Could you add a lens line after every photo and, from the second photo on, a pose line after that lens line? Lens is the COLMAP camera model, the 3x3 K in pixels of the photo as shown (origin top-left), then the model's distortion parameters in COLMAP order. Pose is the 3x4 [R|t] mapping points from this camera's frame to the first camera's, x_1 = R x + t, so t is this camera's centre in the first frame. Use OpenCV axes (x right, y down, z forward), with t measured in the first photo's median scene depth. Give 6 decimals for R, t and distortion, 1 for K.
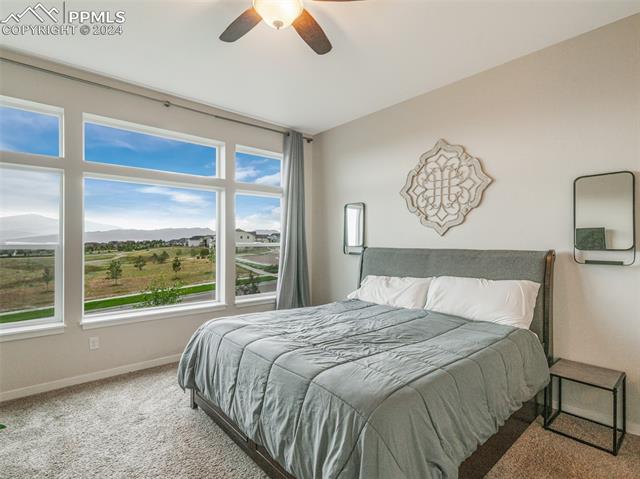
lens RADIAL K [[323.4, 0, 320.0], [0, 323.4, 239.5], [0, 0, 1]] dist [0.031073, 0.000153]
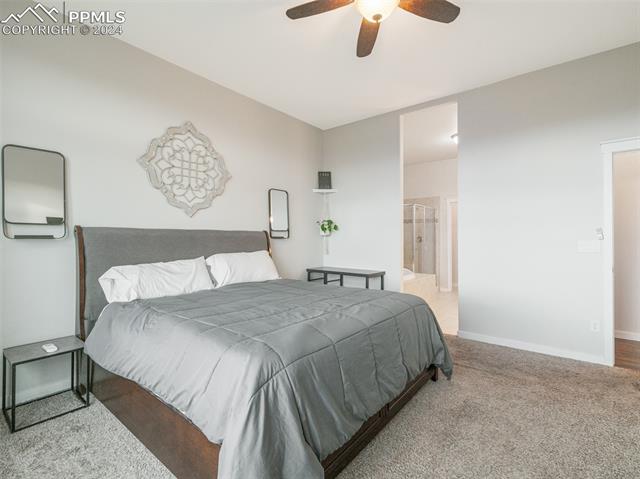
lens RADIAL K [[304.3, 0, 320.0], [0, 304.3, 239.5], [0, 0, 1]] dist [-0.000107, -0.000456]
pose [[-0.183022, -0.019167, 0.982922, -0.635787], [-0.012722, 0.999772, 0.017127, 0.037352], [-0.983027, -0.009371, -0.183224, 0.765037]]
